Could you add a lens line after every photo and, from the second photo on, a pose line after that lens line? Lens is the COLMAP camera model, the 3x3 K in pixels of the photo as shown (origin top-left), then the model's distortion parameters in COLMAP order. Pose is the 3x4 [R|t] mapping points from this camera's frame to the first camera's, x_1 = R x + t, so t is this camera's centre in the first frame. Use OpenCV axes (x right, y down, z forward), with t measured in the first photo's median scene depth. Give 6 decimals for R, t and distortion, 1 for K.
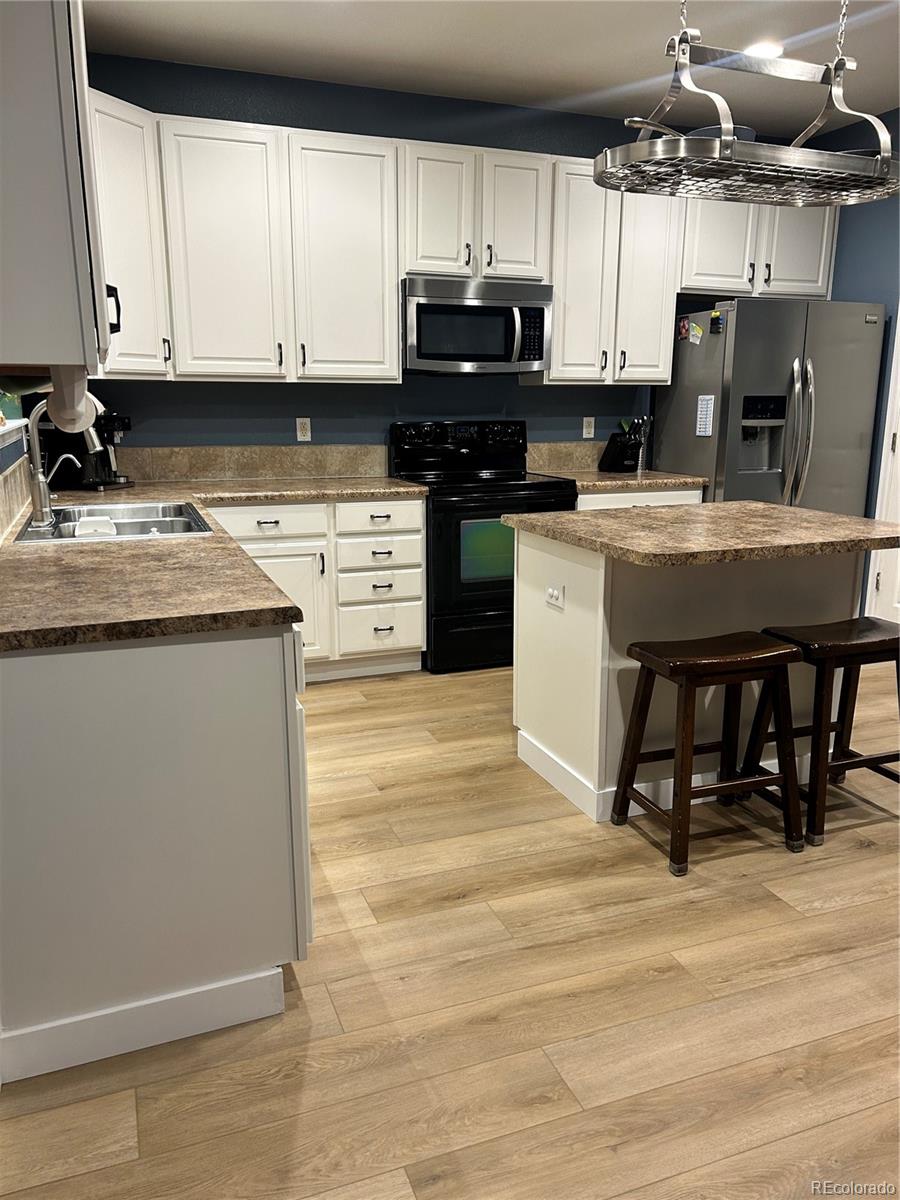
lens RADIAL K [[914.1, 0, 453.4], [0, 914.1, 606.1], [0, 0, 1]] dist [0.112954, -0.127135]
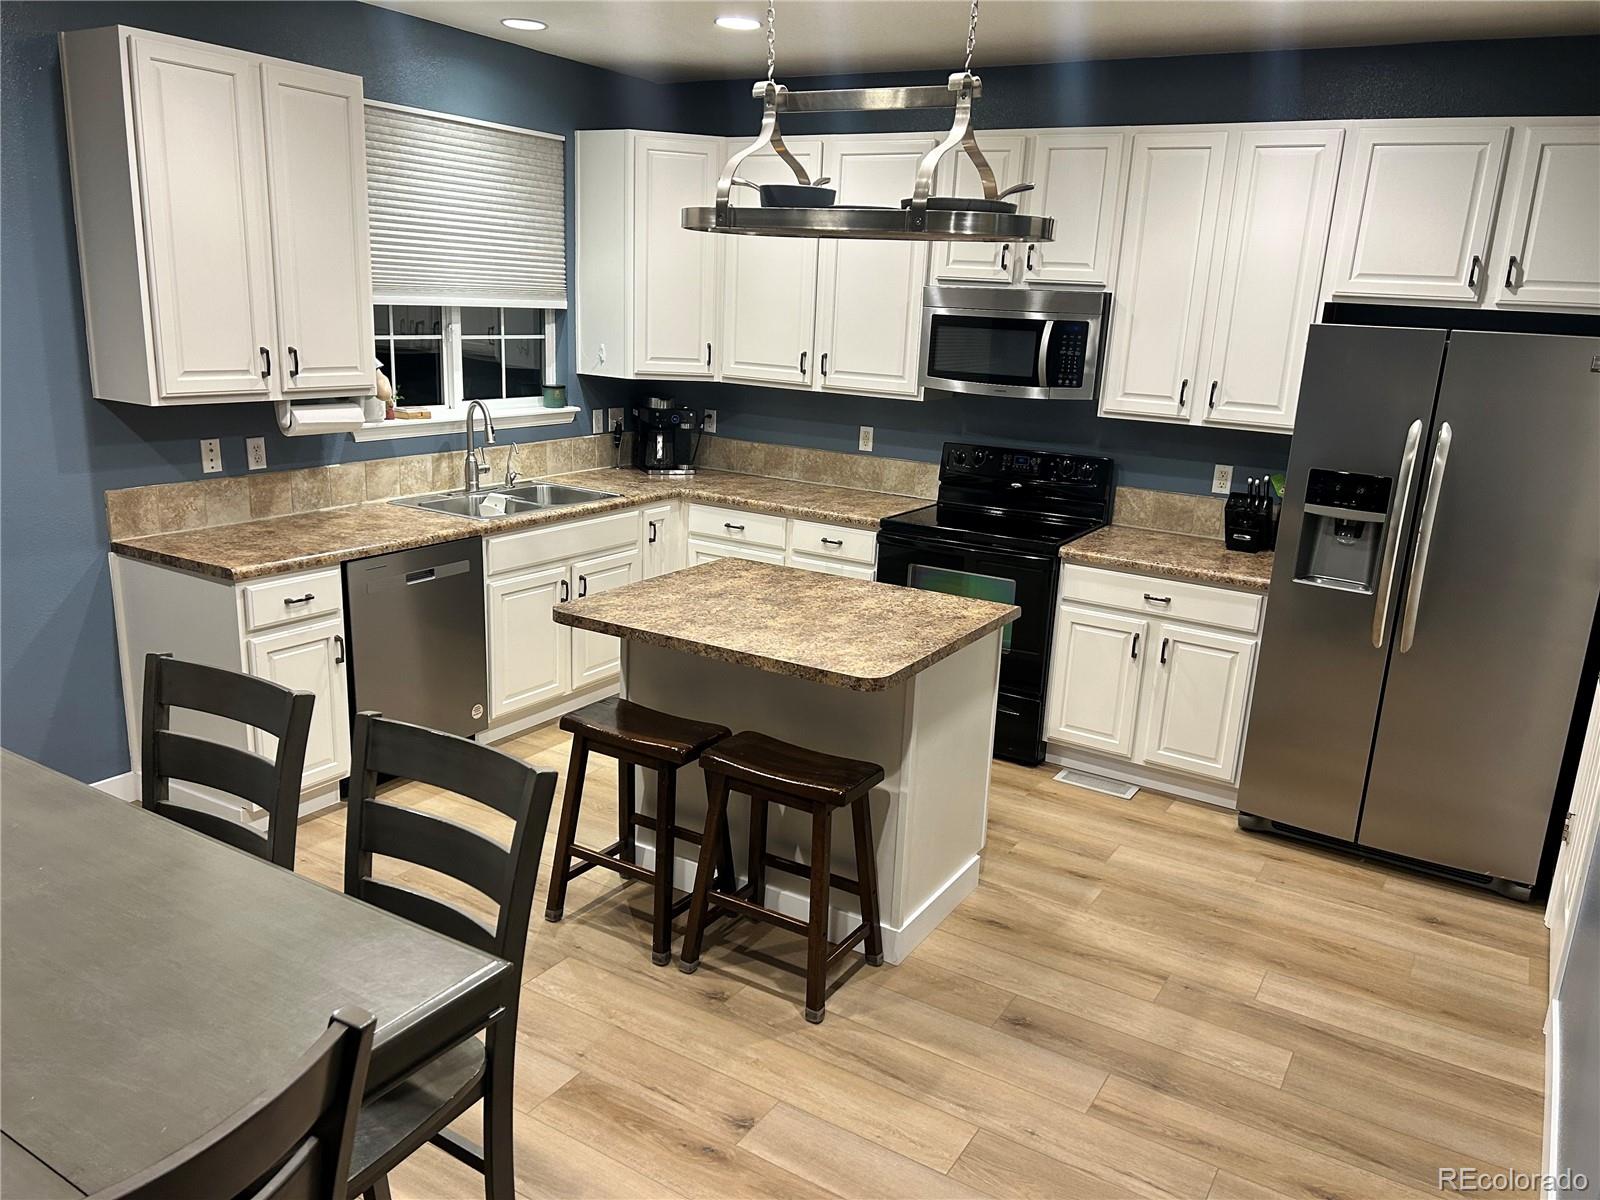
lens RADIAL K [[1218.8, 0, 800.0], [0, 1218.8, 600.0], [0, 0, 1]] dist [0.112954, -0.127135]
pose [[0.606131, 0.219672, -0.764428, 0.792942], [-0.220416, 0.969853, 0.103933, -0.148854], [0.764214, 0.105495, 0.636277, 0.176354]]
